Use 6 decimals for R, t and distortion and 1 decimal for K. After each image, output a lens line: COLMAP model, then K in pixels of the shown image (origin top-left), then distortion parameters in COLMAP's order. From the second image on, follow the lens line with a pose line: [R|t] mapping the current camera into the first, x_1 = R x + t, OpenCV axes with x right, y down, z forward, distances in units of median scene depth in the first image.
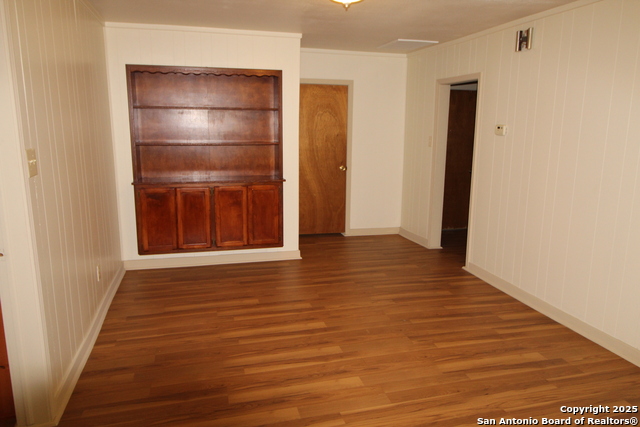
lens RADIAL K [[460.5, 0, 318.5], [0, 460.5, 206.8], [0, 0, 1]] dist [0.006396, 0.002535]
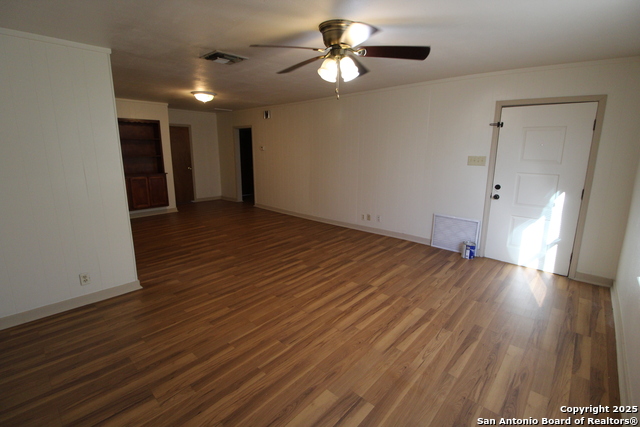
lens RADIAL K [[295.8, 0, 317.1], [0, 295.8, 207.9], [0, 0, 1]] dist [-0.020198, -0.000853]
pose [[0.846407, -0.110837, 0.520875, -0.208979], [0.102771, 0.993711, 0.044450, 0.108601], [-0.522527, 0.015908, 0.852475, -0.482870]]
